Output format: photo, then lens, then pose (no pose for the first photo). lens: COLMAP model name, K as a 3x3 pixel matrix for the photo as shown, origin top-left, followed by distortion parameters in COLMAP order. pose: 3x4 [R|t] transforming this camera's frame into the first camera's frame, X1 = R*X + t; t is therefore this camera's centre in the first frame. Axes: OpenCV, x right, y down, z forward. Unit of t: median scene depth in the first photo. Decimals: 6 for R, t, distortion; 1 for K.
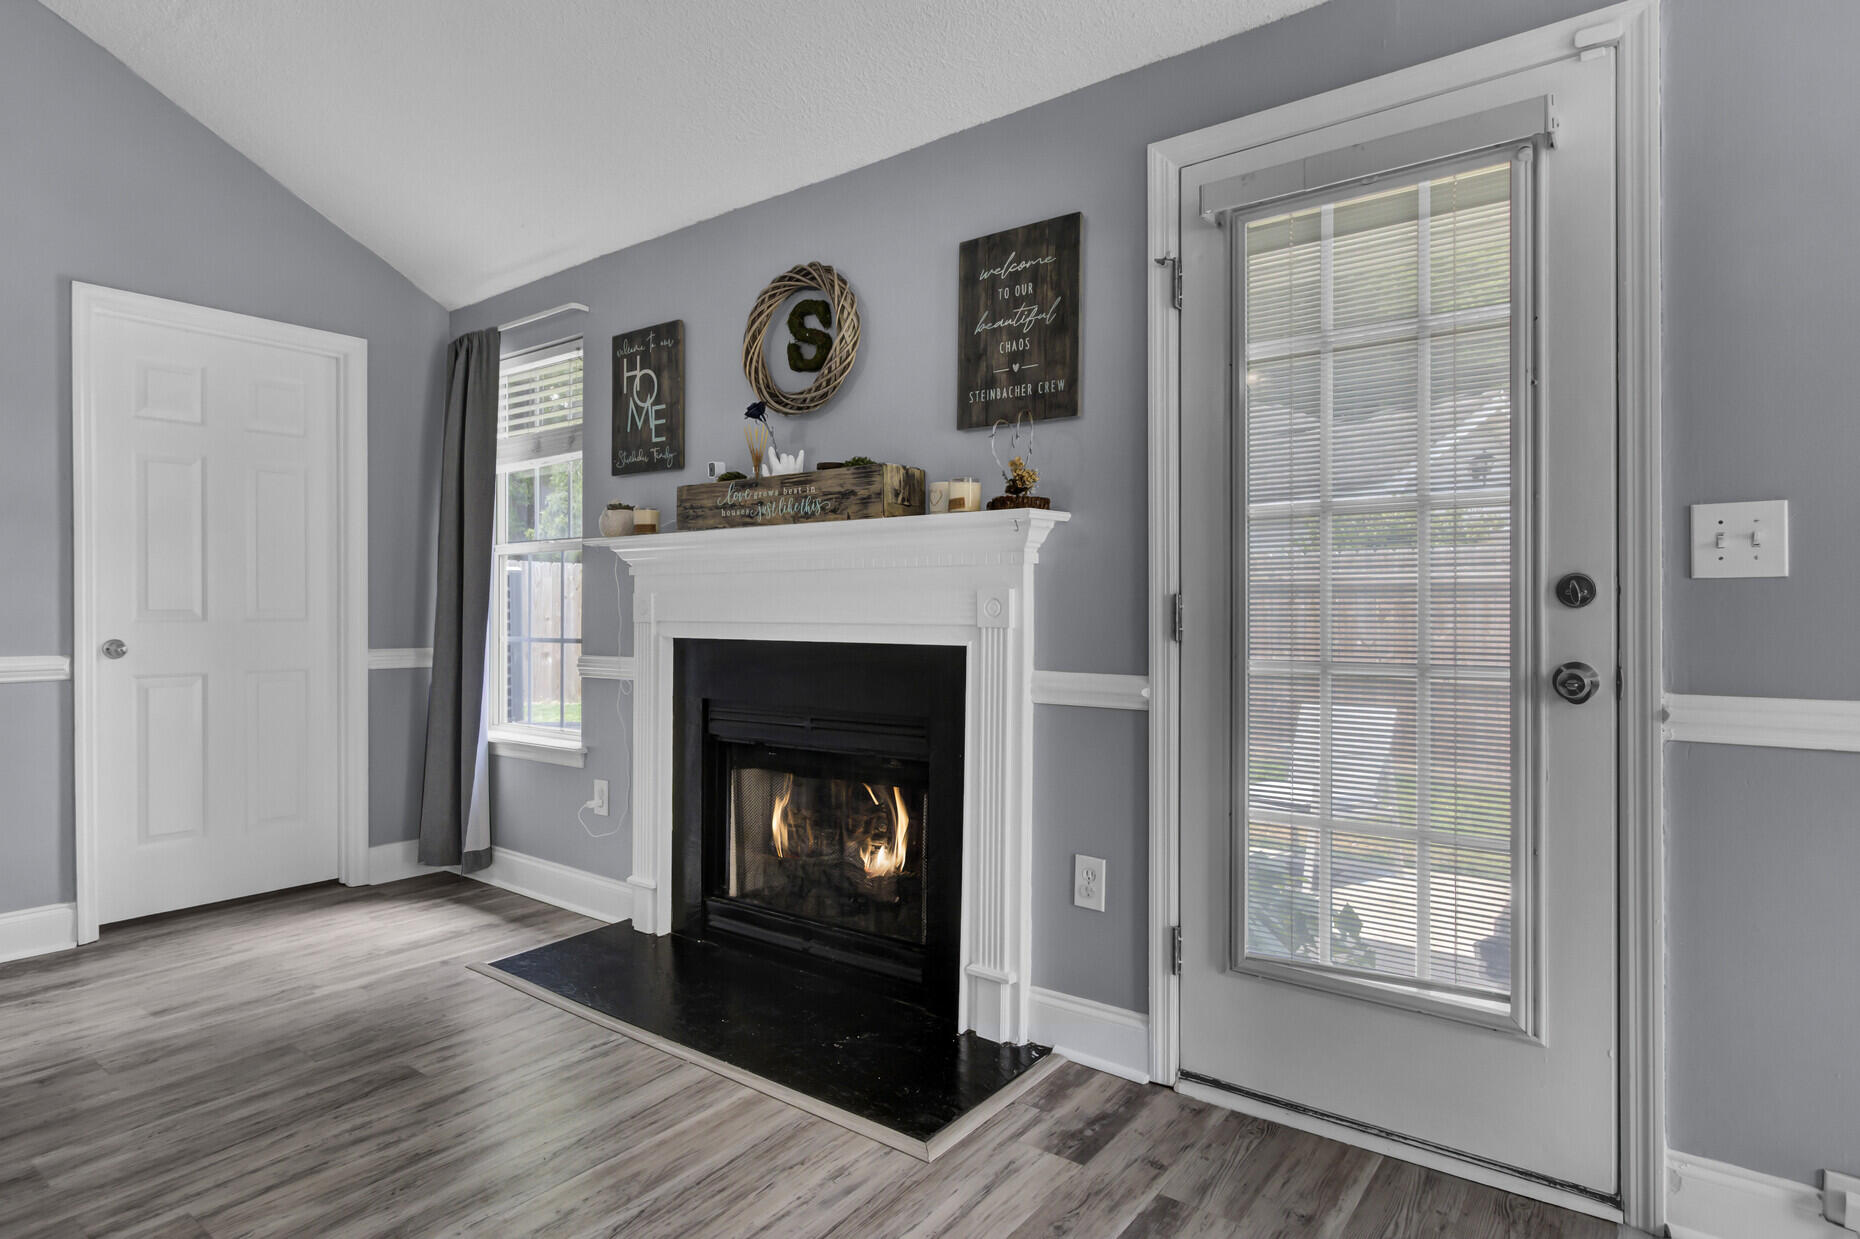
lens RADIAL K [[1037.8, 0, 927.9], [0, 1037.8, 607.6], [0, 0, 1]] dist [-0.001295, -0.000090]
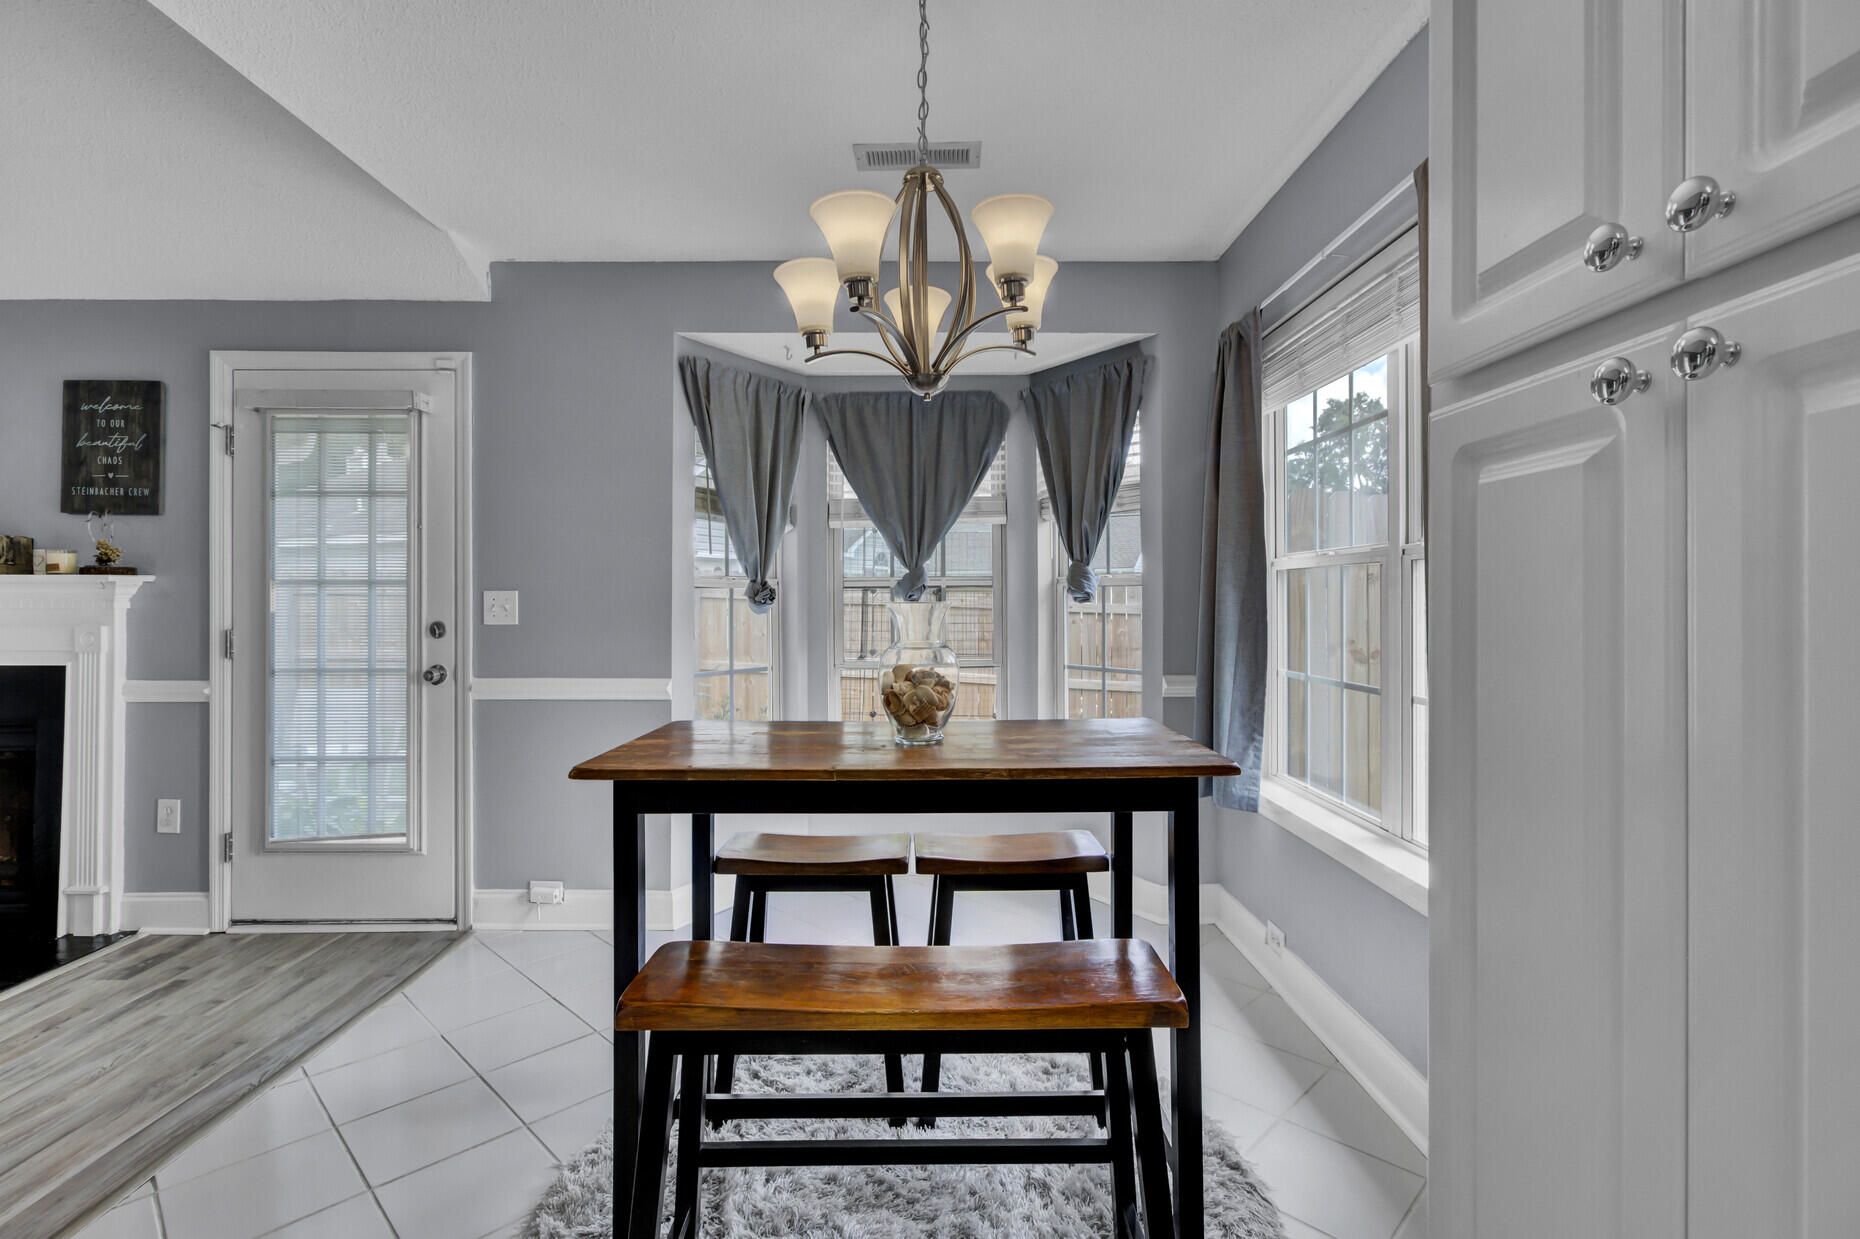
lens RADIAL K [[885.1, 0, 927.3], [0, 885.1, 588.4], [0, 0, 1]] dist [0.001661, -0.002089]
pose [[0.779717, 0.002629, 0.626127, 0.208680], [-0.000891, 0.999995, -0.003089, -0.069966], [-0.626132, 0.001851, 0.779715, -0.727472]]
